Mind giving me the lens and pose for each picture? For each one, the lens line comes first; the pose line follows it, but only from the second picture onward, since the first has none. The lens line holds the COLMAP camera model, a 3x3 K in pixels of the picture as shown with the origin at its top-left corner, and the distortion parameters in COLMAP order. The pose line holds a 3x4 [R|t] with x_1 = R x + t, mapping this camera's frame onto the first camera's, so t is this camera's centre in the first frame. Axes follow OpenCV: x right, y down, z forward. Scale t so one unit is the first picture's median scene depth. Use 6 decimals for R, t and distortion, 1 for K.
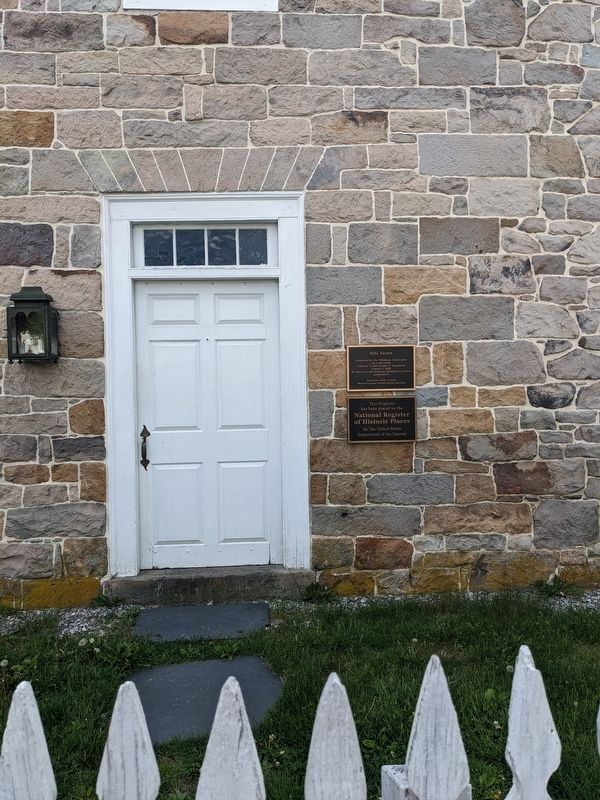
lens RADIAL K [[631.3, 0, 298.6], [0, 631.3, 400.5], [0, 0, 1]] dist [-0.001811, -0.000403]
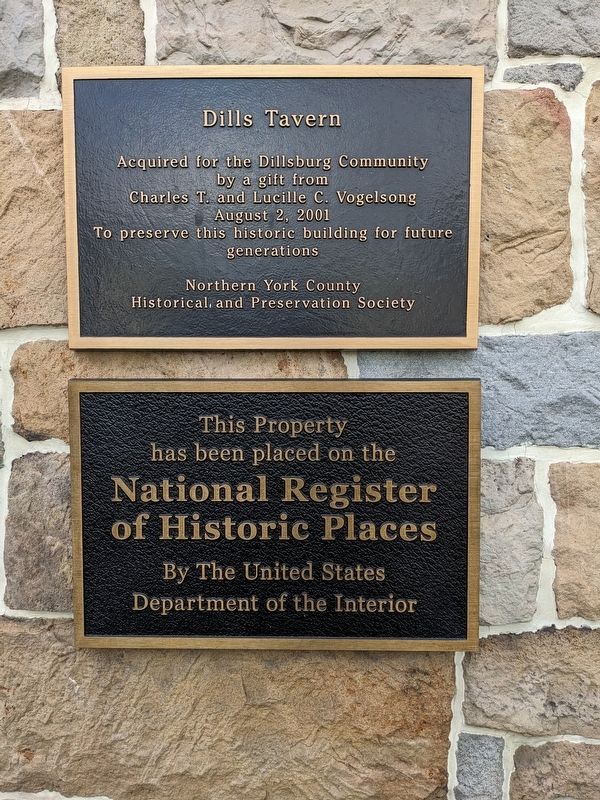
lens RADIAL K [[631.3, 0, 302.1], [0, 631.3, 400.1], [0, 0, 1]] dist [-0.001811, -0.000403]
pose [[0.997996, 0.020516, -0.059859, 0.149026], [-0.018397, 0.999192, 0.035727, -0.007668], [0.060544, -0.034554, 0.997567, 0.827486]]
